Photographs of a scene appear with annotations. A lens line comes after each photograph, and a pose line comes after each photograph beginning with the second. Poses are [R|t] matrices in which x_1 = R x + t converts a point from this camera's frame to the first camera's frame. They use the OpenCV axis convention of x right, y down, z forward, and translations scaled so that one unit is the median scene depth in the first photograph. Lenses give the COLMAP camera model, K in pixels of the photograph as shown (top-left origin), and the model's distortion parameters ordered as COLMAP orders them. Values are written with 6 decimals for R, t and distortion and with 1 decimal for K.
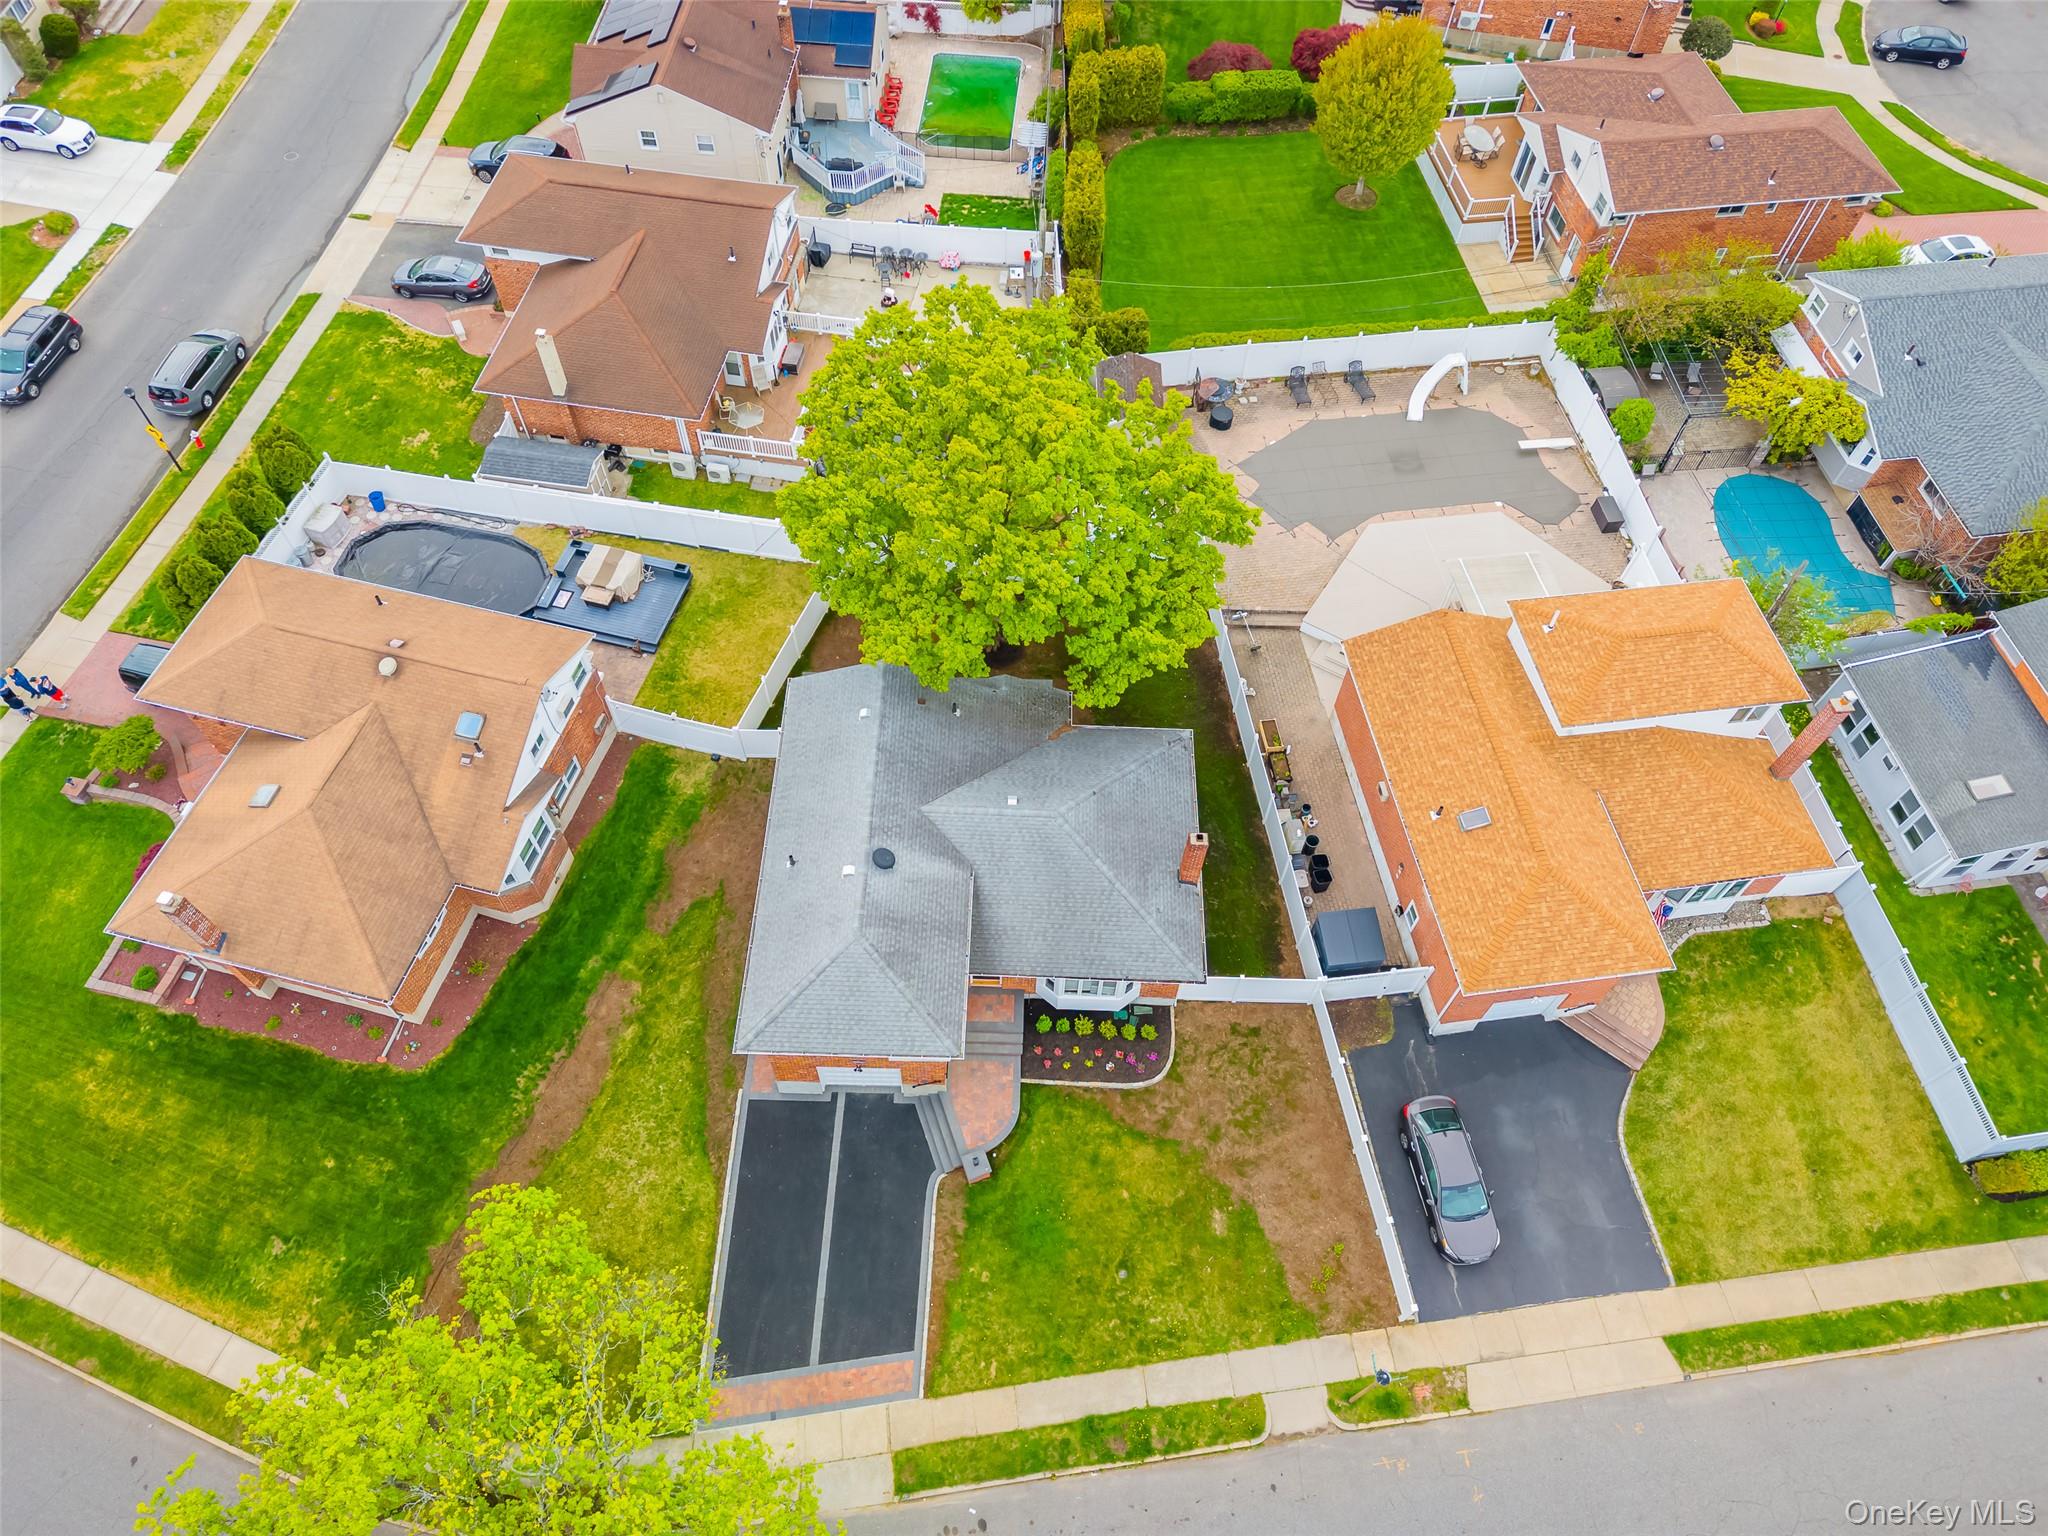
lens RADIAL K [[1364.0, 0, 1024.5], [0, 1364.0, 774.8], [0, 0, 1]] dist [0.041250, -0.029476]
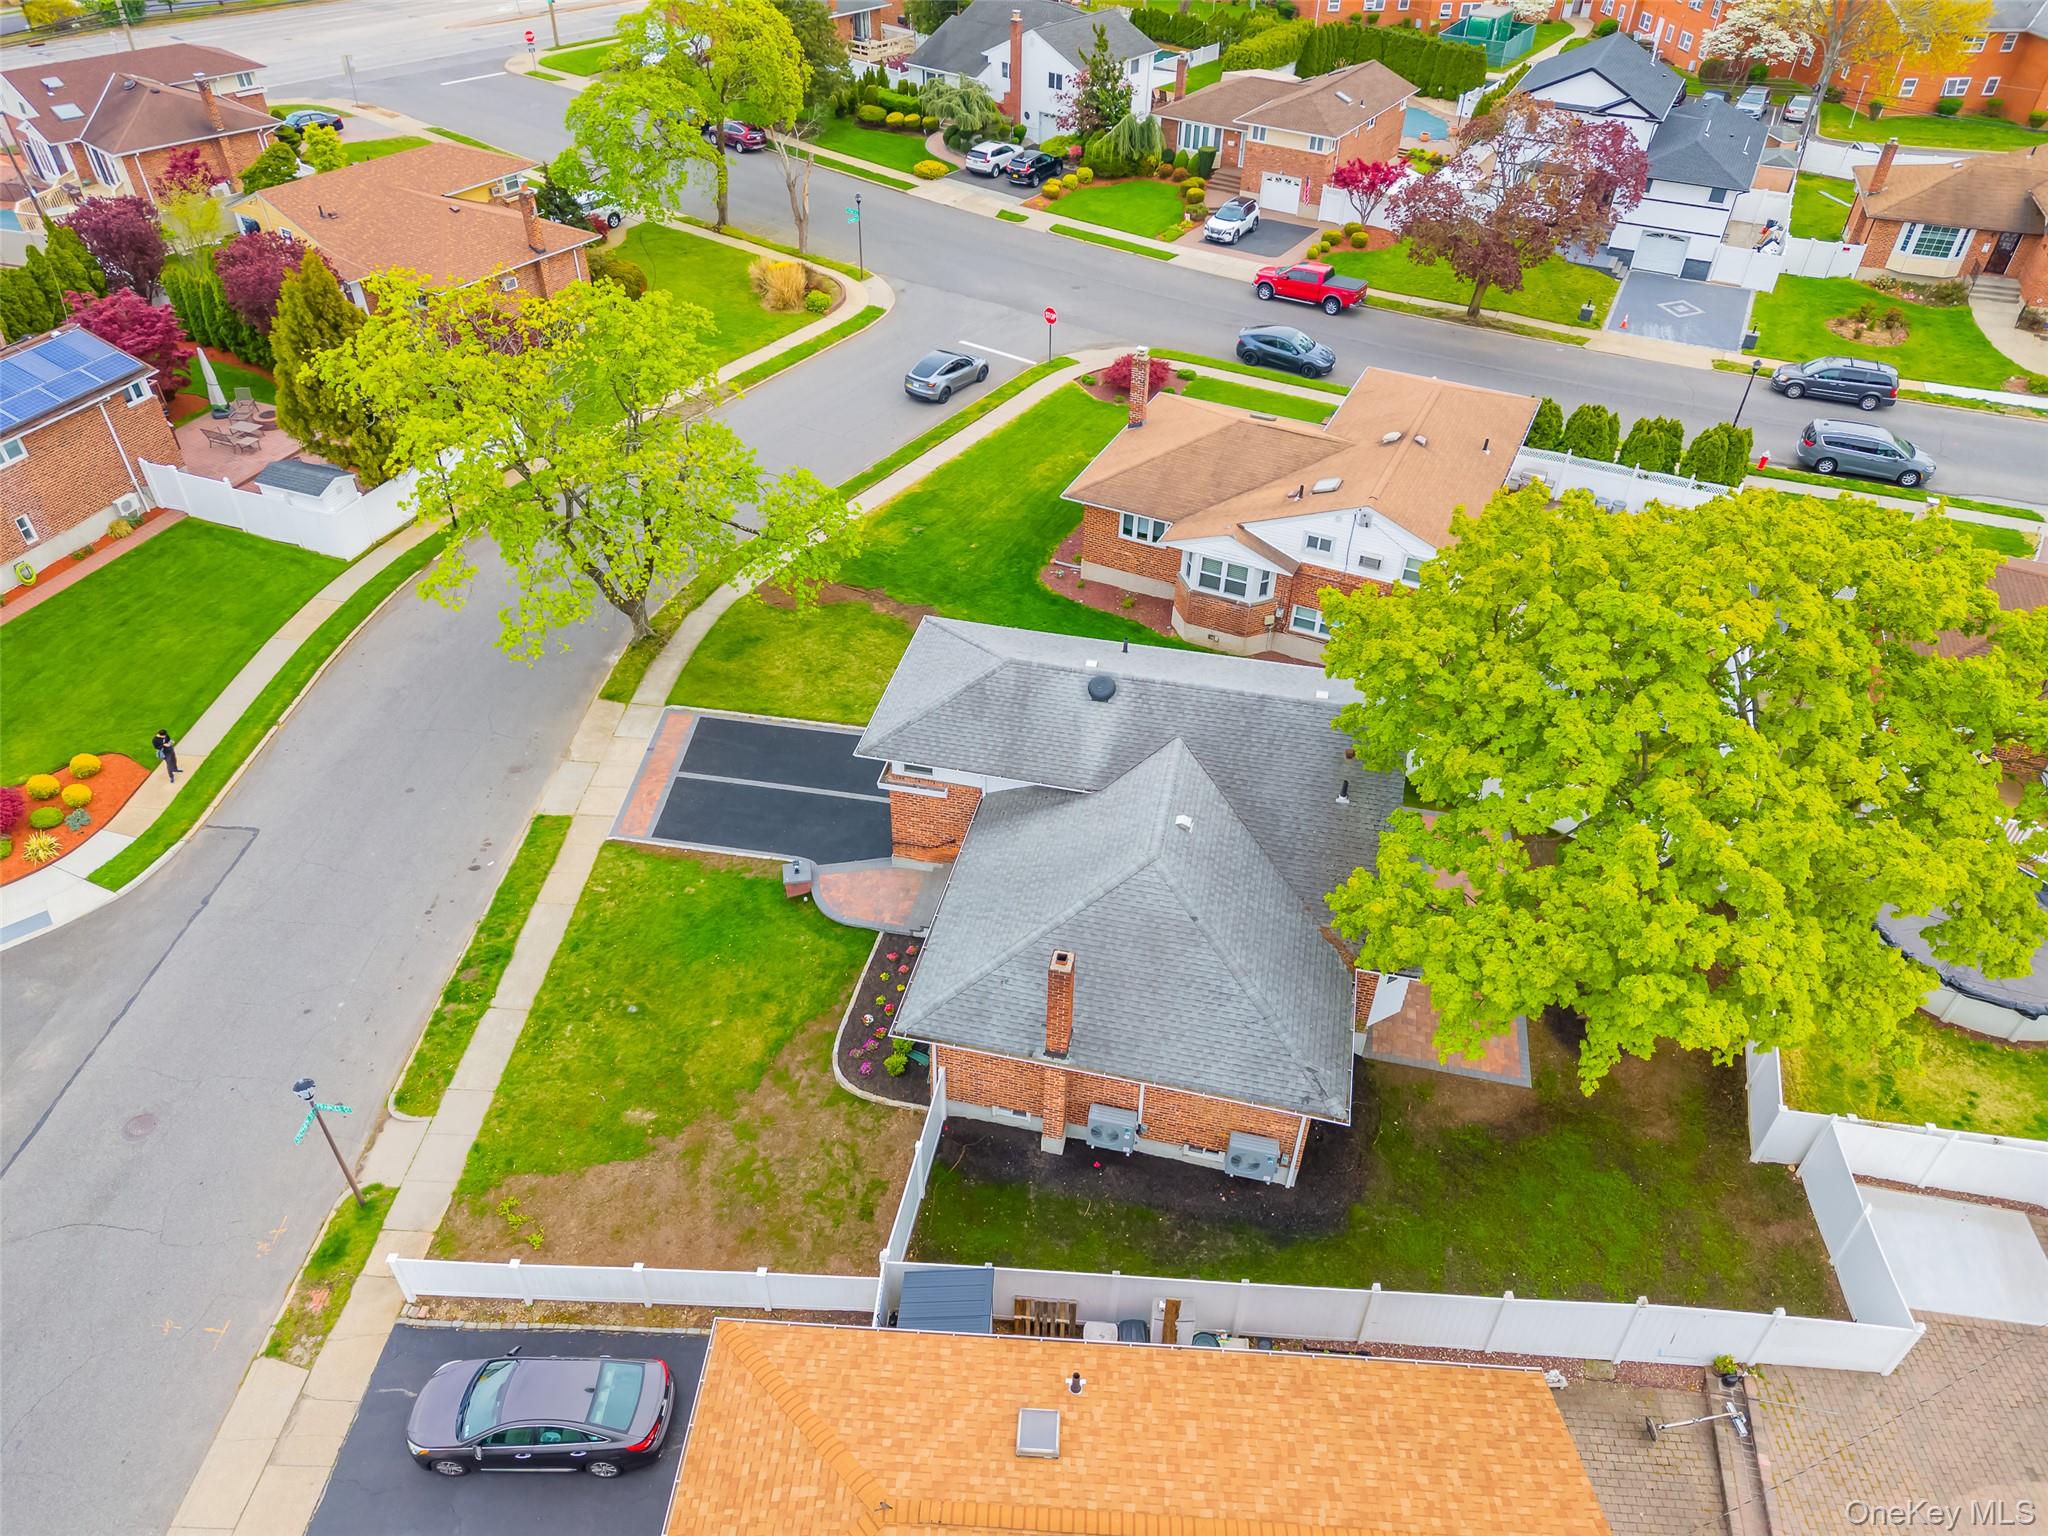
lens RADIAL K [[1364.0, 0, 1024.5], [0, 1364.0, 774.8], [0, 0, 1]] dist [0.041250, -0.029476]
pose [[-0.195709, 0.606620, -0.770526, 0.574544], [-0.832462, 0.312557, 0.457510, -0.260868], [0.518368, 0.730972, 0.443818, 0.635026]]
